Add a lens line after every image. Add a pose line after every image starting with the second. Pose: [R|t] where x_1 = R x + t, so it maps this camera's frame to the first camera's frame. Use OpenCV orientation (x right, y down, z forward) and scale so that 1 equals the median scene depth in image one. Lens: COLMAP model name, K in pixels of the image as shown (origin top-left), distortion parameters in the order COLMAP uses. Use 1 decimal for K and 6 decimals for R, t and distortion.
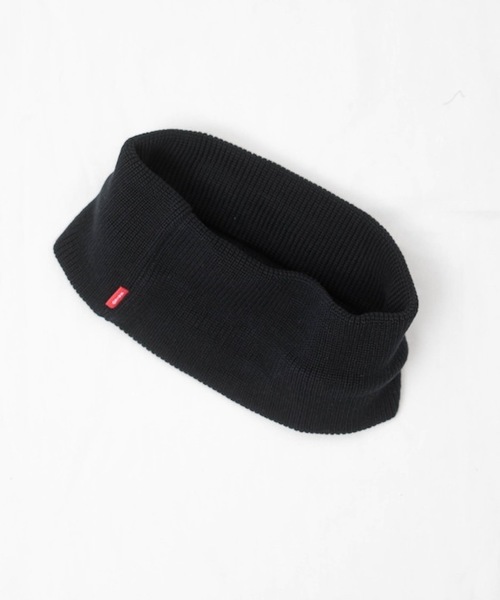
lens RADIAL K [[1472.9, 0, 254.5], [0, 1472.9, 299.9], [0, 0, 1]] dist [0.222323, 0.000000]
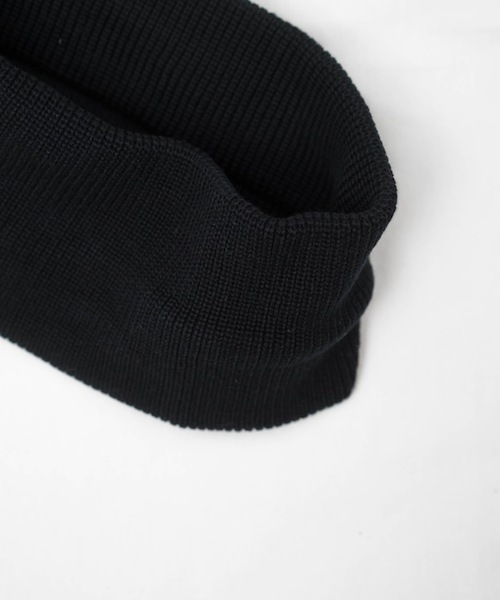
lens RADIAL K [[1472.9, 0, 247.7], [0, 1472.9, 297.9], [0, 0, 1]] dist [0.222323, 0.000000]
pose [[0.999243, -0.004621, 0.038618, 0.035197], [0.002284, 0.998176, 0.060333, 0.006842], [-0.038826, -0.060199, 0.997431, 0.447857]]
